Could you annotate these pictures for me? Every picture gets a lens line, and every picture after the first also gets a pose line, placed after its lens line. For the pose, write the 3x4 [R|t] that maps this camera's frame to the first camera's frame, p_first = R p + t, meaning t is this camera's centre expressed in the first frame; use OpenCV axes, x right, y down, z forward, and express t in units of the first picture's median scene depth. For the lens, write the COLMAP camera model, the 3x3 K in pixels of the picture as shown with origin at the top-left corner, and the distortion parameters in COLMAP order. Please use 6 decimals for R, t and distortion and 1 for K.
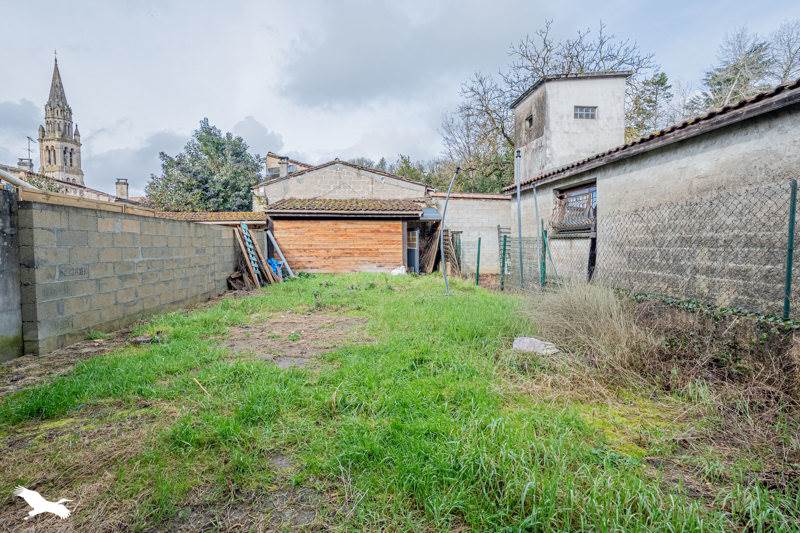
lens RADIAL K [[395.6, 0, 400.8], [0, 395.6, 263.4], [0, 0, 1]] dist [-0.000932, 0.000390]
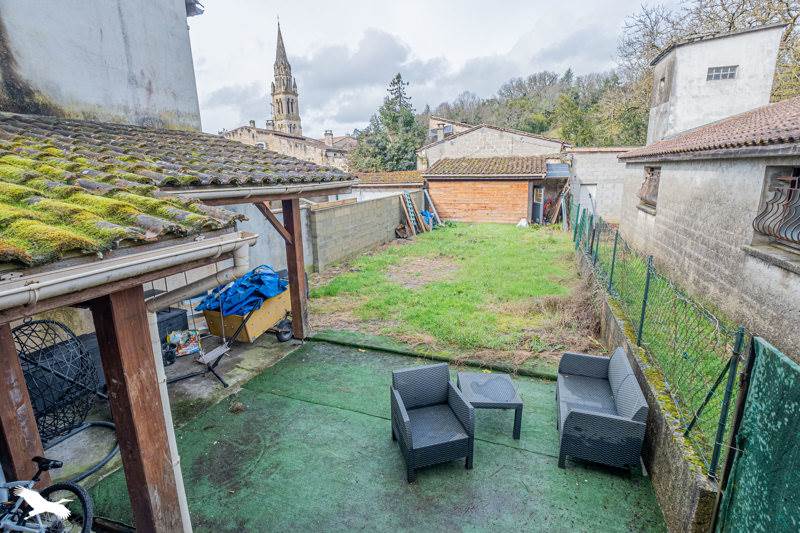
lens RADIAL K [[387.9, 0, 395.7], [0, 387.9, 264.6], [0, 0, 1]] dist [0.027961, -0.000737]
pose [[0.903618, 0.083409, -0.420140, 0.159824], [-0.002233, 0.981762, 0.190103, -0.083508], [0.428333, -0.170843, 0.887324, -0.280746]]
